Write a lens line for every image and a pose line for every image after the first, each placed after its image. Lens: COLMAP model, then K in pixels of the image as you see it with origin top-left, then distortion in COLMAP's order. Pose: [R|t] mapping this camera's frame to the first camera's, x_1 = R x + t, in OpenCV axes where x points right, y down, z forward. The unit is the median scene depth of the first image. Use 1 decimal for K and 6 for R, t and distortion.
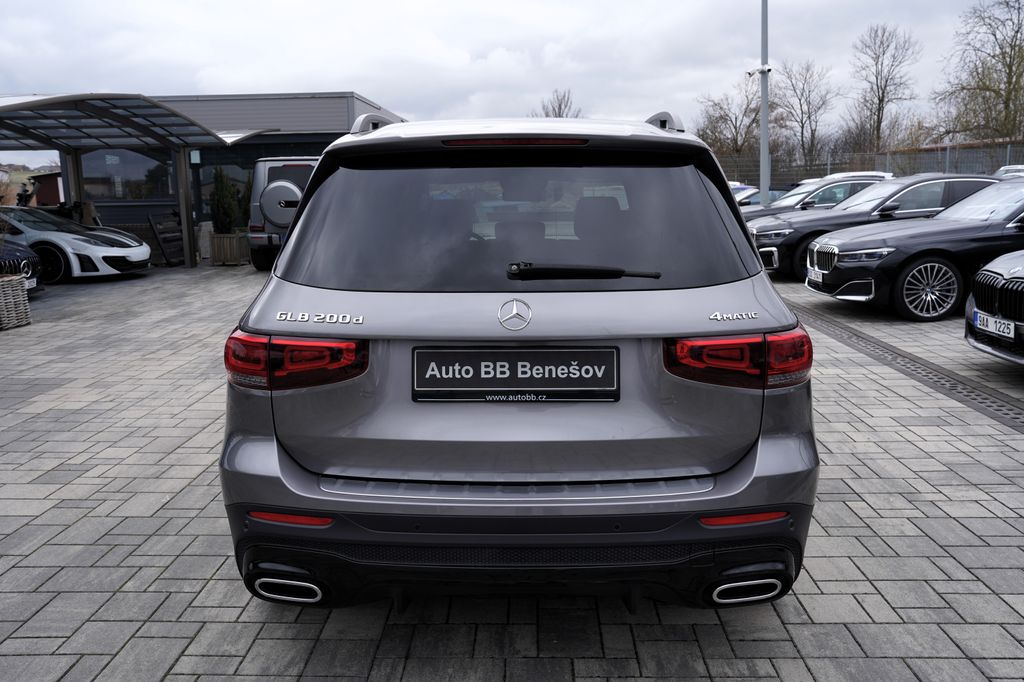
lens RADIAL K [[837.1, 0, 512.0], [0, 837.1, 341.0], [0, 0, 1]] dist [-0.075556, 0.122340]
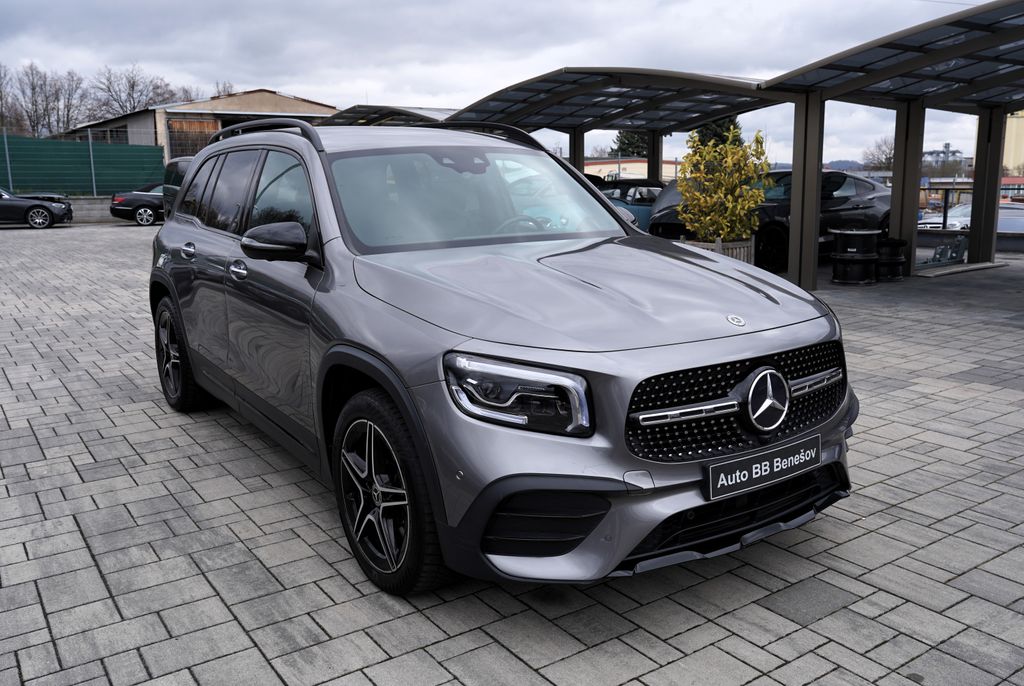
lens RADIAL K [[861.8, 0, 509.5], [0, 861.8, 342.0], [0, 0, 1]] dist [-0.049103, 0.114192]
pose [[-0.813176, 0.135185, -0.566101, 0.803688], [-0.079281, 0.937857, 0.337844, -0.535040], [0.576593, 0.319608, -0.751925, 2.956883]]
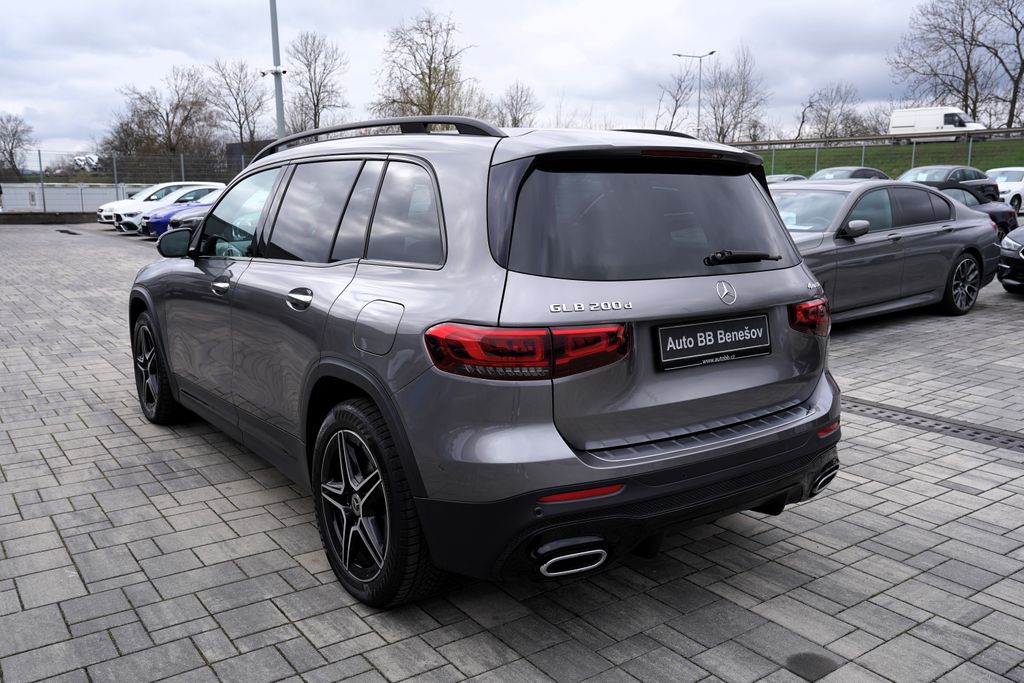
lens RADIAL K [[861.8, 0, 509.5], [0, 861.8, 340.5], [0, 0, 1]] dist [-0.049103, 0.114192]
pose [[0.795972, -0.089220, 0.598722, -0.792688], [0.093878, 0.995306, 0.023512, -0.015702], [-0.598010, 0.037491, 0.800611, 0.122512]]
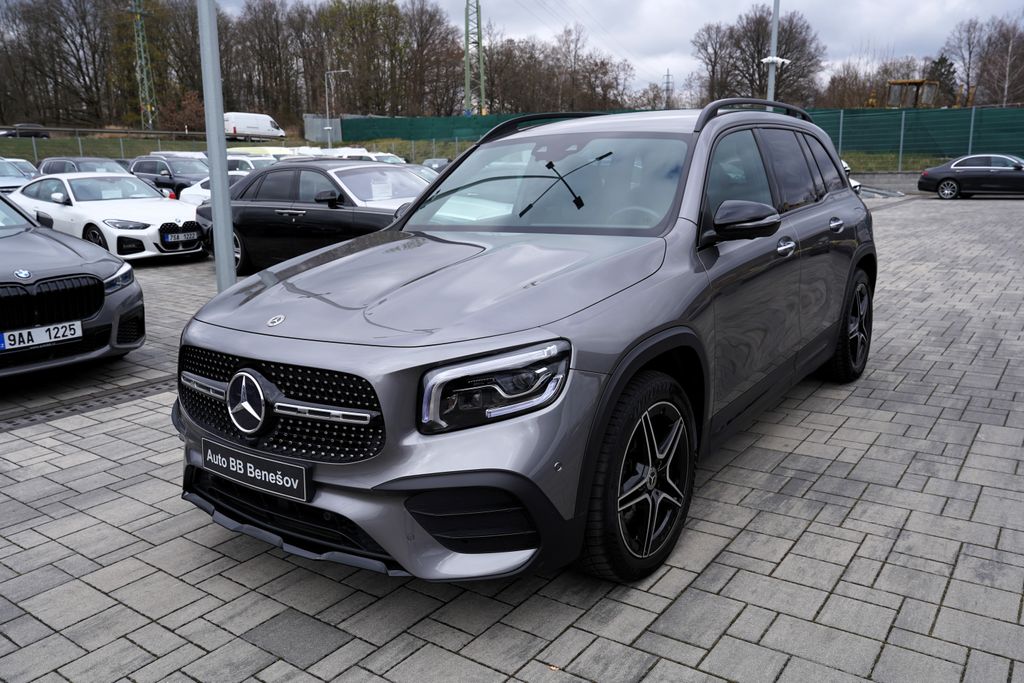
lens RADIAL K [[789.4, 0, 525.2], [0, 789.4, 340.4], [0, 0, 1]] dist [-0.071482, 0.109590]
pose [[-0.827575, -0.083041, 0.555179, -0.682299], [0.139160, 0.927778, 0.346211, -0.495259], [-0.543833, 0.363775, -0.756250, 2.887519]]
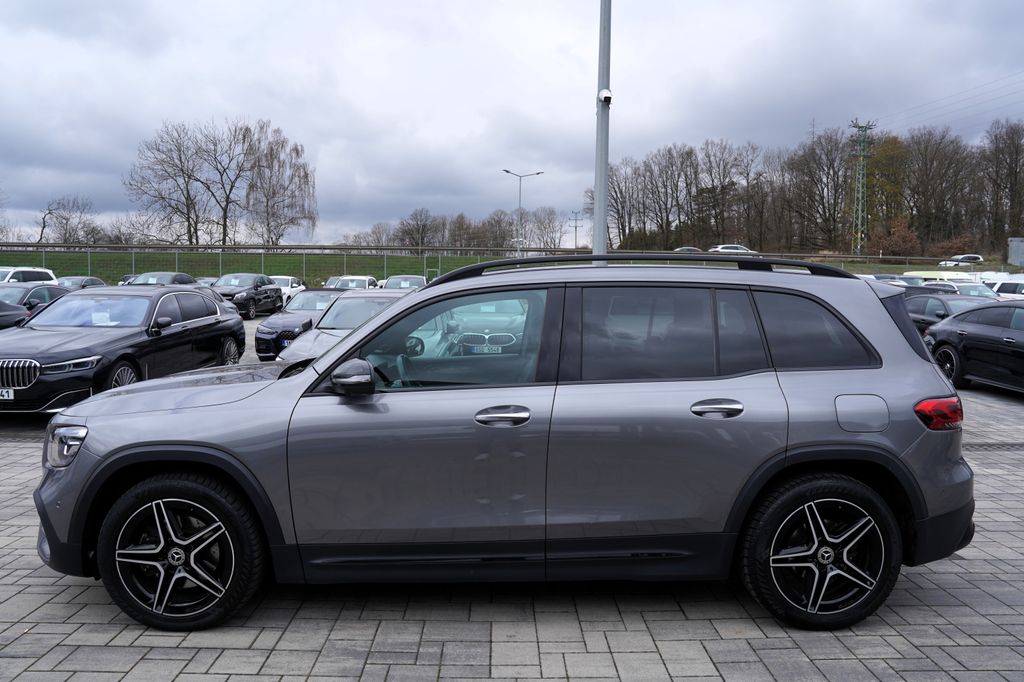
lens RADIAL K [[732.0, 0, 514.8], [0, 732.0, 321.7], [0, 0, 1]] dist [-0.105997, 0.077034]
pose [[-0.051667, -0.026093, 0.998323, -1.437924], [0.167729, 0.985232, 0.034432, -0.300718], [-0.984478, 0.169227, -0.046528, 1.600468]]
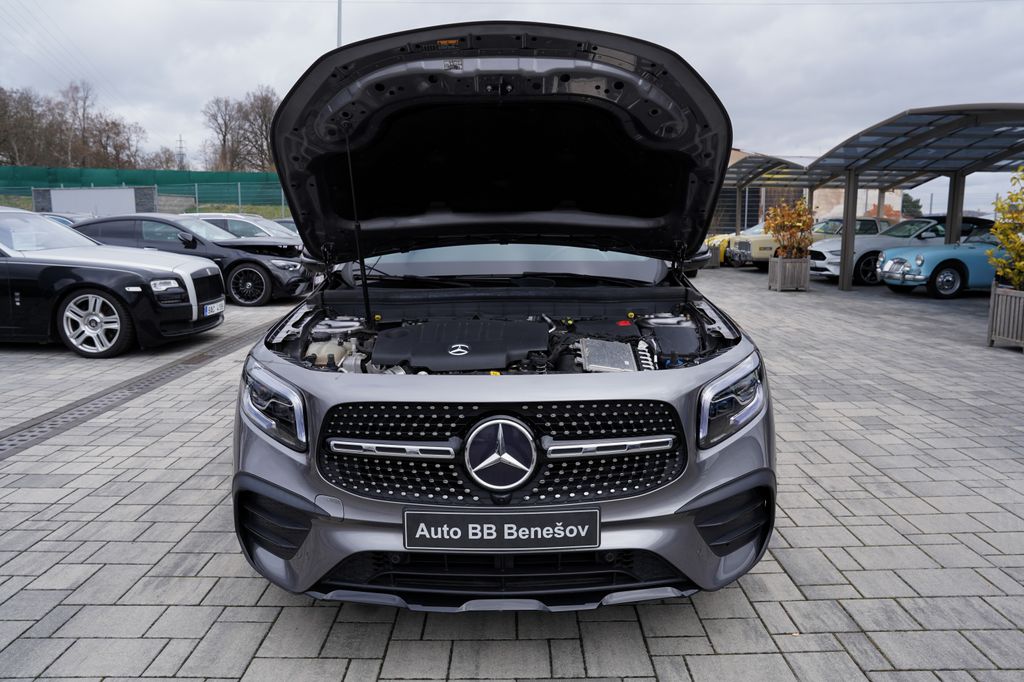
lens RADIAL K [[707.5, 0, 512.0], [0, 707.5, 341.0], [0, 0, 1]] dist [-0.102317, 0.090195]
pose [[-0.999611, 0.021289, -0.018025, 0.041734], [0.013874, 0.940027, 0.340817, -0.506015], [0.024200, 0.340435, -0.939957, 3.021068]]
